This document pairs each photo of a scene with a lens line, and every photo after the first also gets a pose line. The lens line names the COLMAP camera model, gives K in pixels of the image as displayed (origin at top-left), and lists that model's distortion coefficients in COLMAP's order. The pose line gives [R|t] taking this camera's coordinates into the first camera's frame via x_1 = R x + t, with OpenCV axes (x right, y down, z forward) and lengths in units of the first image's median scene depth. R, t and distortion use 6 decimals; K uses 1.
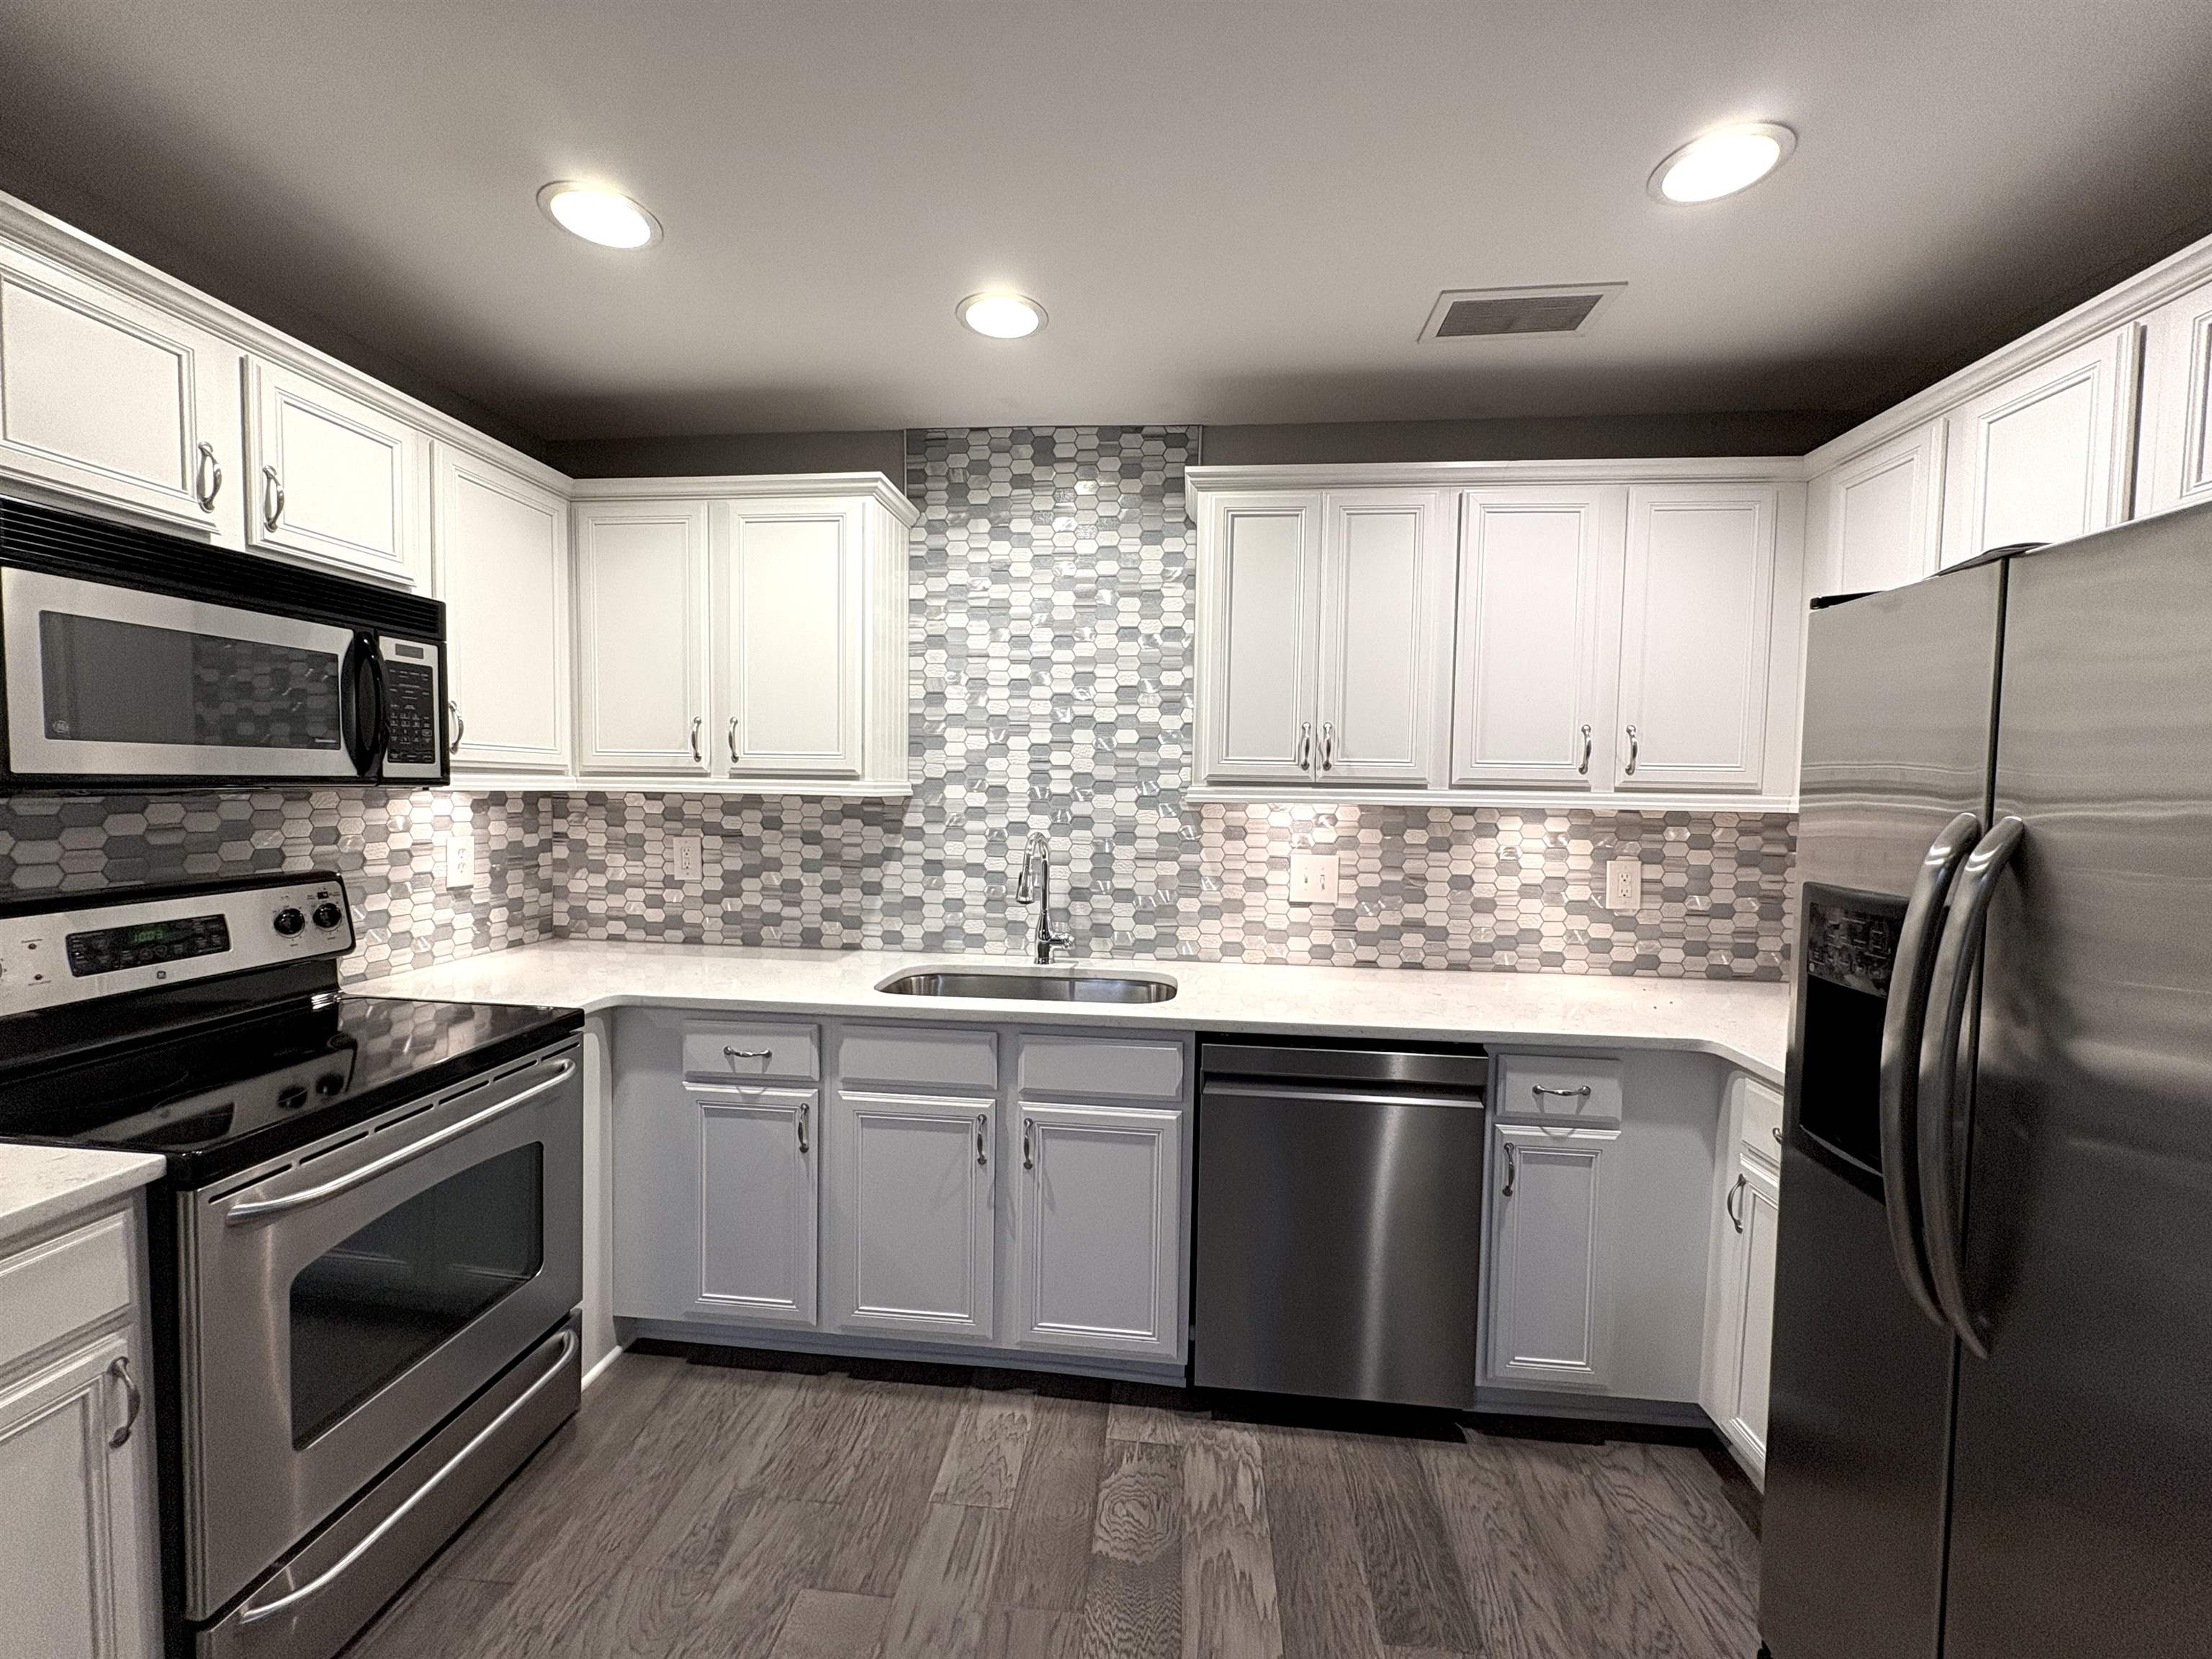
lens RADIAL K [[880.4, 0, 1102.4], [0, 880.4, 826.1], [0, 0, 1]] dist [0.000378, -0.000270]
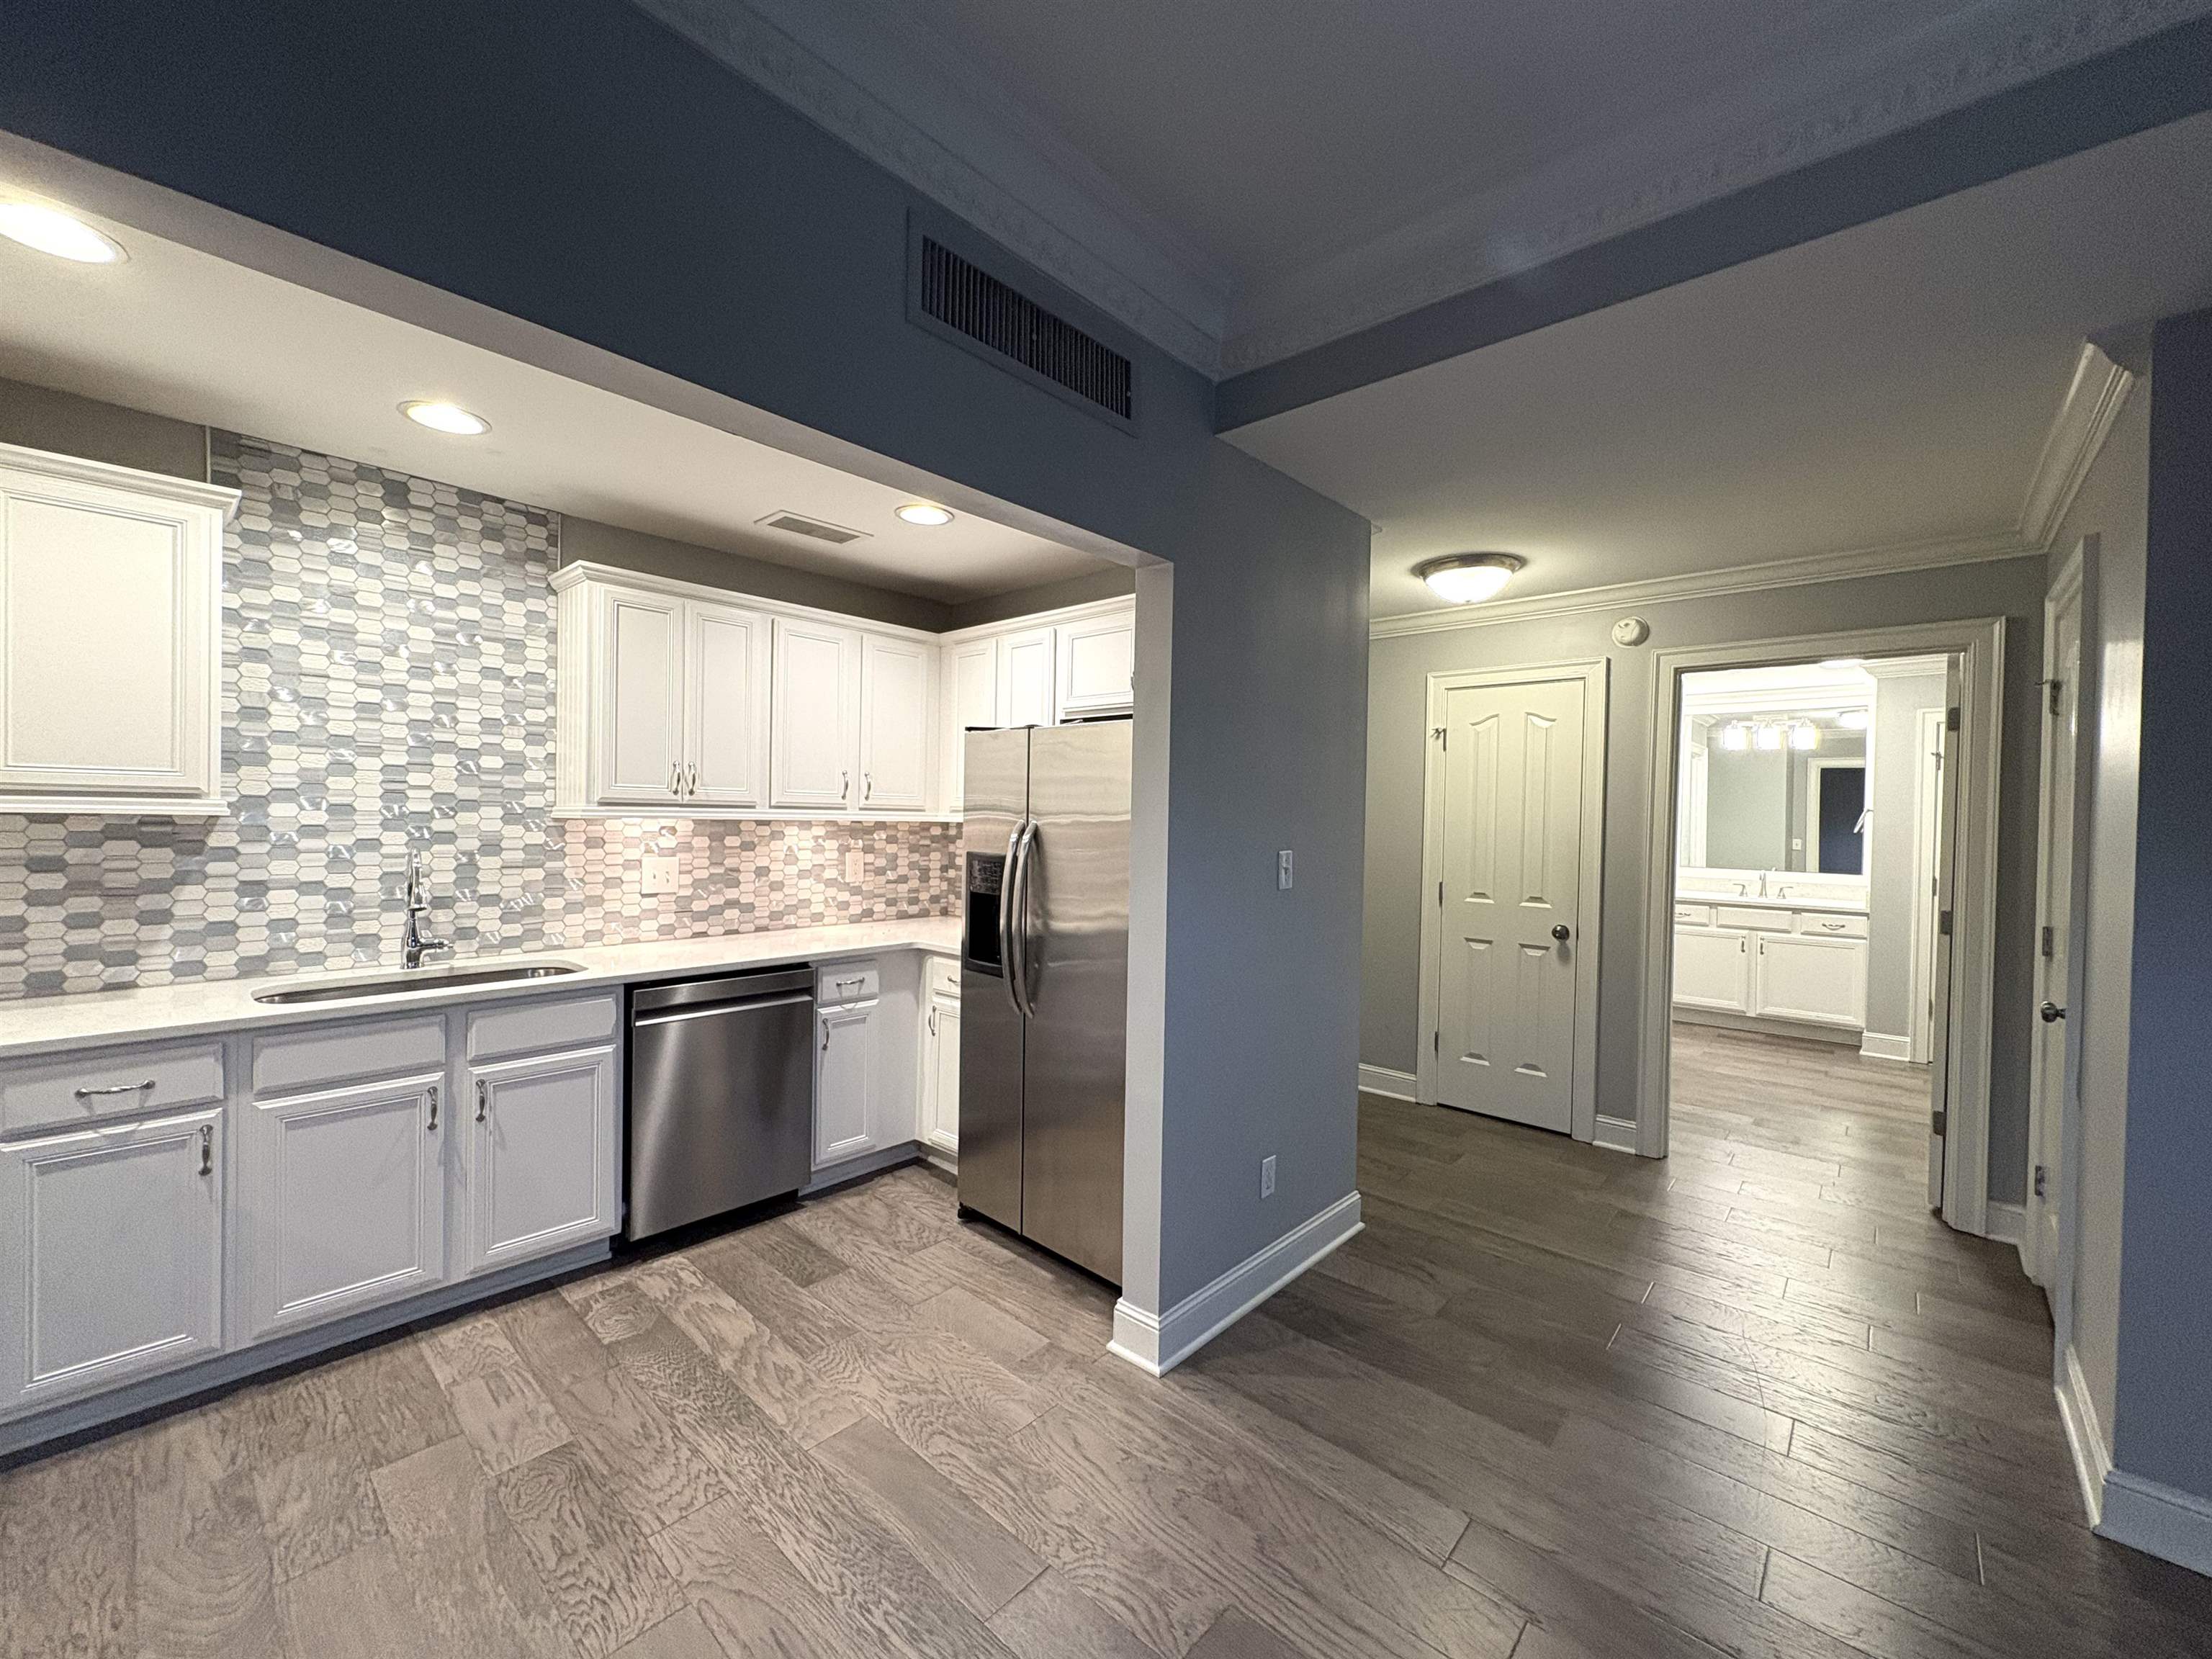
lens RADIAL K [[880.4, 0, 1102.4], [0, 880.4, 826.1], [0, 0, 1]] dist [0.000378, -0.000270]
pose [[0.598696, -0.015346, 0.800830, -0.423362], [0.026604, 0.999646, -0.000733, 0.004357], [-0.800535, 0.021744, 0.598892, -0.333750]]
